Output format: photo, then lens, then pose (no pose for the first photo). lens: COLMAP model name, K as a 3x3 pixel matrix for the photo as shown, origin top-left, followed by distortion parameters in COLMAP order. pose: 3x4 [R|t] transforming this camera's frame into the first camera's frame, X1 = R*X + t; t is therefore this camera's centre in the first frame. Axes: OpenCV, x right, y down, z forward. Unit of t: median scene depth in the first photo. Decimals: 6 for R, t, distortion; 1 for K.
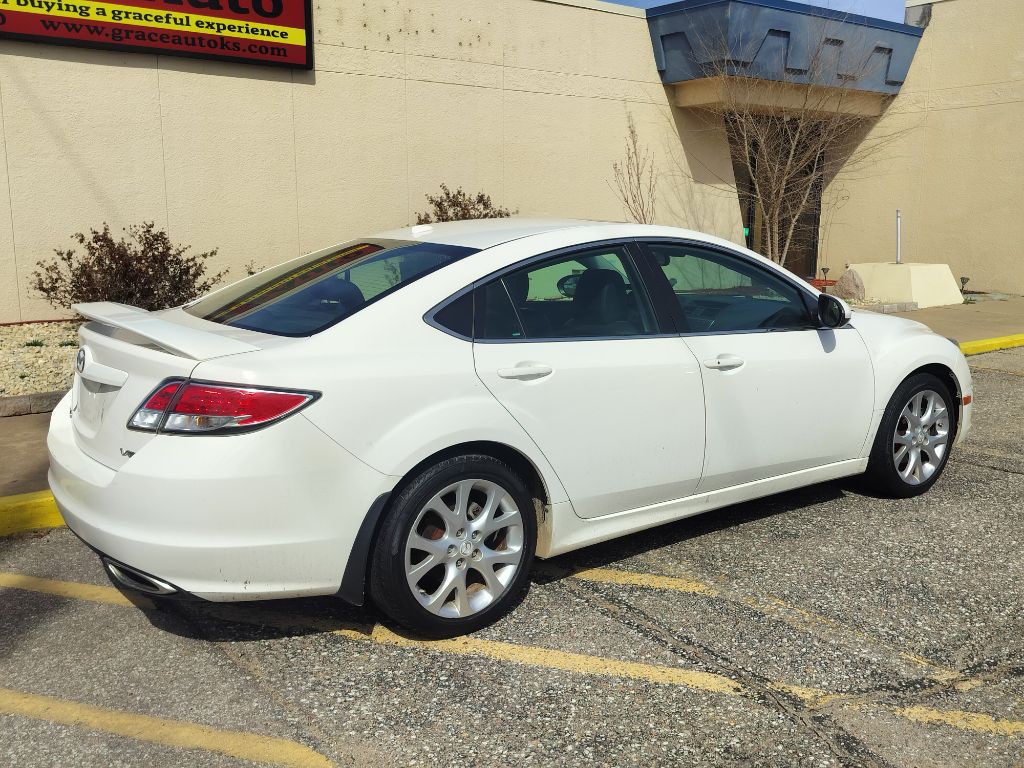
lens RADIAL K [[957.8, 0, 521.8], [0, 957.8, 389.3], [0, 0, 1]] dist [0.015944, 0.000000]
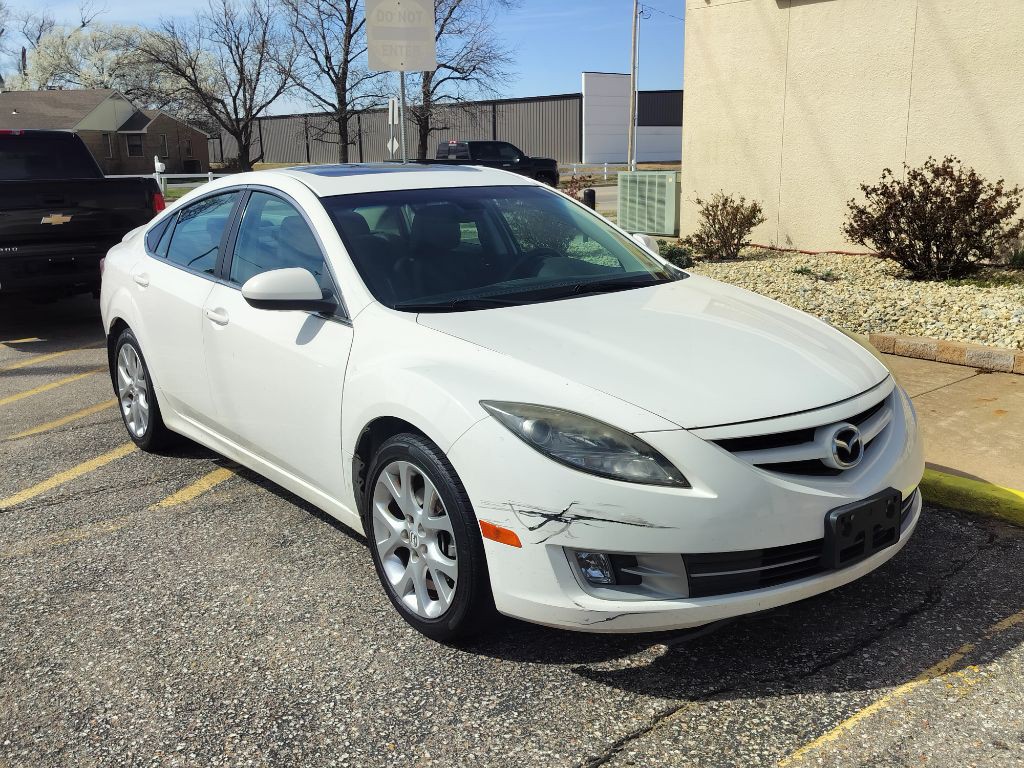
lens RADIAL K [[973.7, 0, 512.6], [0, 973.7, 407.0], [0, 0, 1]] dist [0.034939, 0.000000]
pose [[0.025784, 0.248029, -0.968410, 0.538299], [-0.159853, 0.957289, 0.240924, -0.101928], [0.986804, 0.148591, 0.064331, 0.552244]]
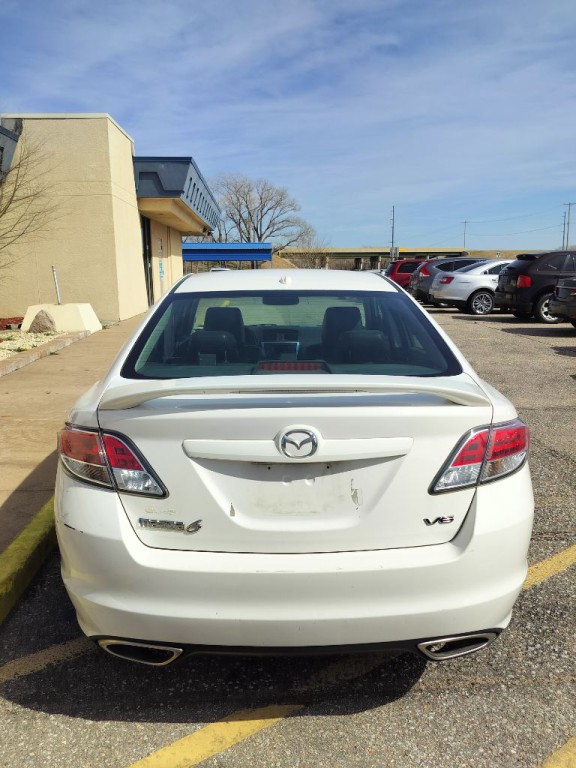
lens RADIAL K [[669.0, 0, 295.1], [0, 669.0, 381.5], [0, 0, 1]] dist [0.059724, -0.081762]
pose [[0.556947, -0.148626, 0.817141, -0.340624], [0.162734, 0.984316, 0.068117, -0.045307], [-0.814449, 0.095039, 0.572399, 0.247024]]
